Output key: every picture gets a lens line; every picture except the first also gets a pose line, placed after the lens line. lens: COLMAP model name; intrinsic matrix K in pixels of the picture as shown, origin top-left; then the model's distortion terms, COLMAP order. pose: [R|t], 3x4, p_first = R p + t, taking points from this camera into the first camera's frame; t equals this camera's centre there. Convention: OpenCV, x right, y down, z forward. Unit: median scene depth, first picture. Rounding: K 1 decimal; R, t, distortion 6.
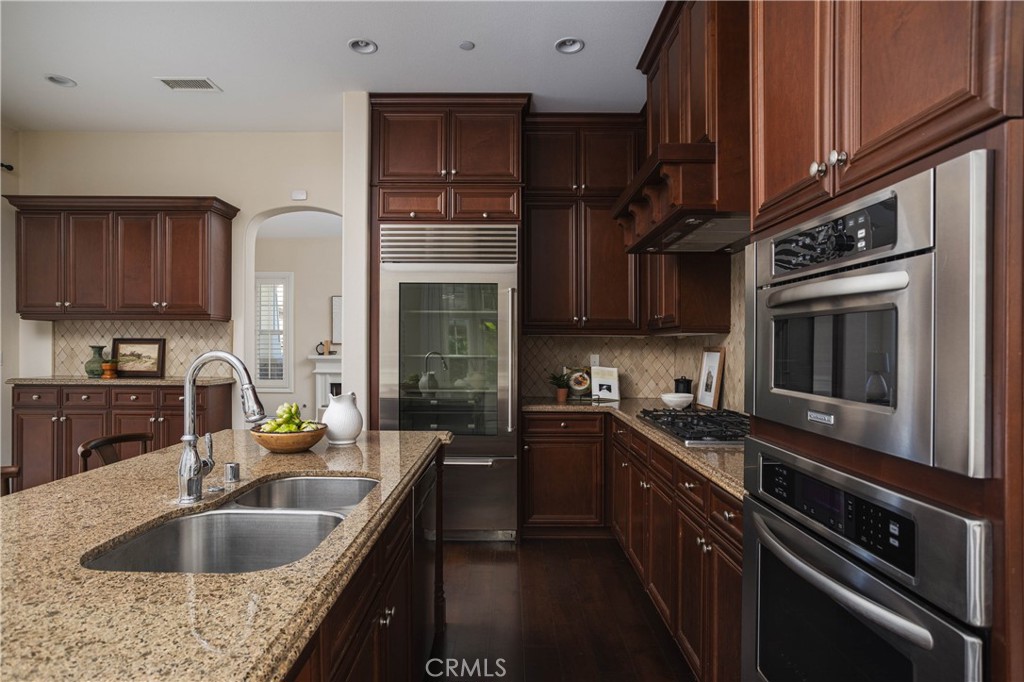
lens RADIAL K [[555.8, 0, 502.7], [0, 555.8, 335.9], [0, 0, 1]] dist [-0.021409, 0.008303]
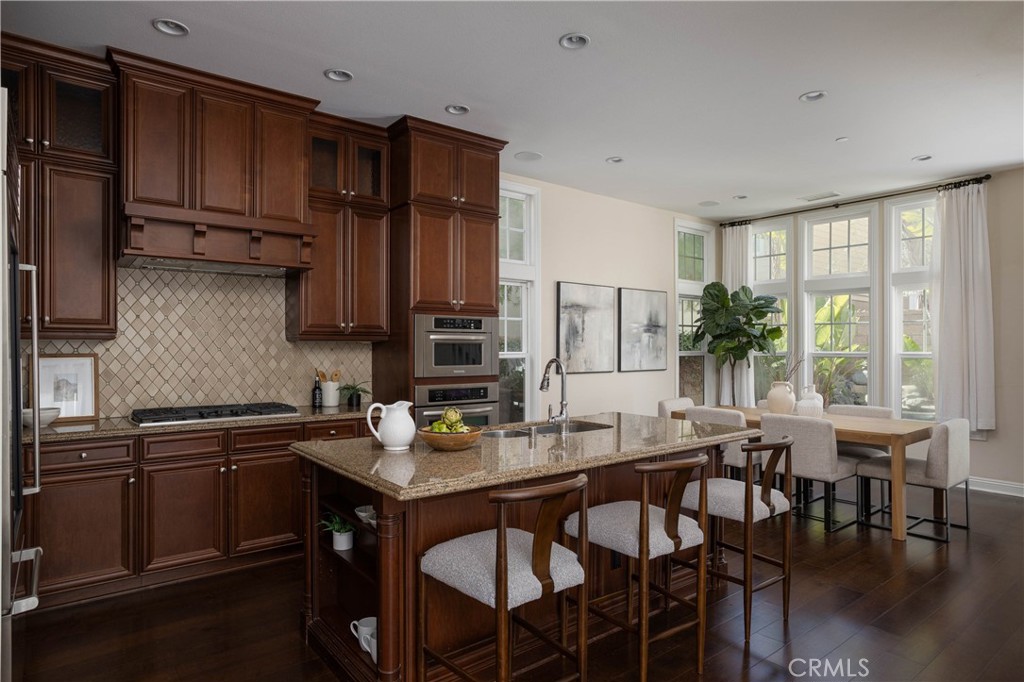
lens RADIAL K [[582.0, 0, 513.7], [0, 582.0, 342.4], [0, 0, 1]] dist [-0.023749, 0.004071]
pose [[-0.615766, -0.003835, 0.787920, -0.754177], [-0.019643, 0.999752, -0.010485, -0.003503], [-0.787684, -0.021933, -0.615689, 0.862086]]
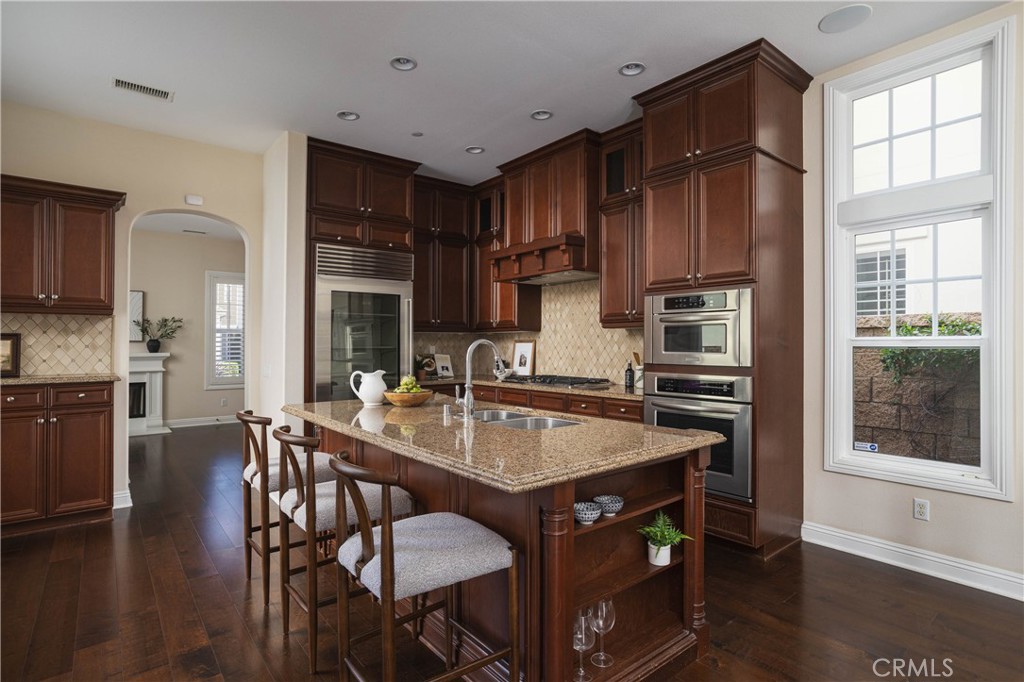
lens RADIAL K [[514.6, 0, 508.3], [0, 514.6, 338.8], [0, 0, 1]] dist [-0.039024, 0.011410]
pose [[0.773117, -0.002287, 0.634259, -0.562461], [-0.003393, 0.999964, 0.007741, 0.004359], [-0.634254, -0.008137, 0.773082, -0.155042]]
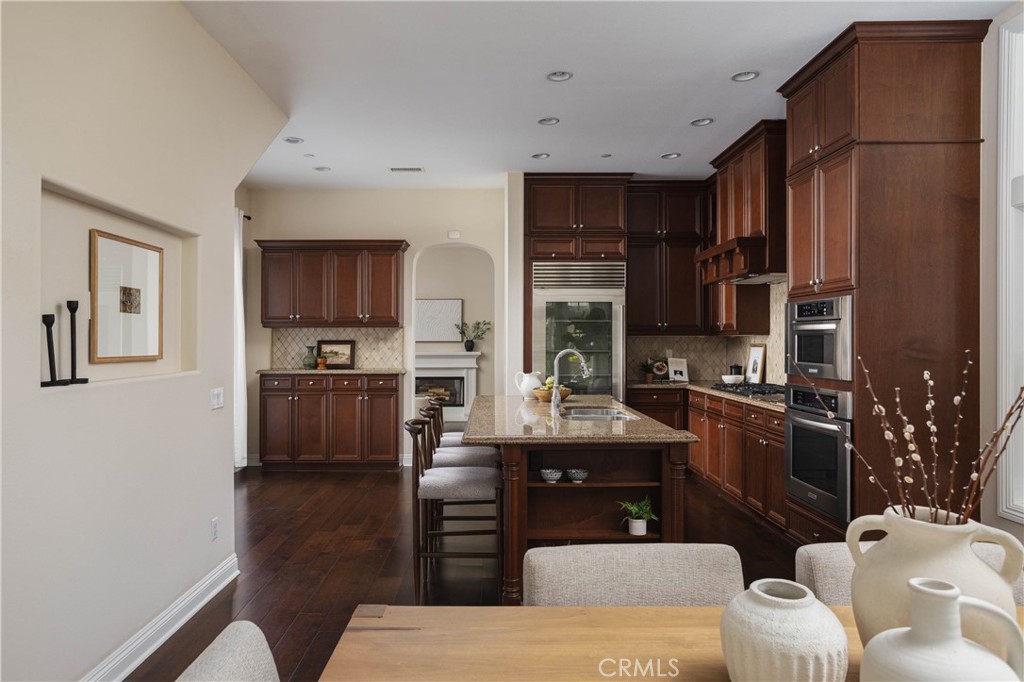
lens RADIAL K [[642.7, 0, 496.5], [0, 642.7, 337.0], [0, 0, 1]] dist [-0.022836, 0.018607]
pose [[0.999842, -0.007689, 0.016003, -0.314115], [0.007482, 0.999888, 0.012928, -0.023157], [-0.016101, -0.012806, 0.999788, -0.643305]]
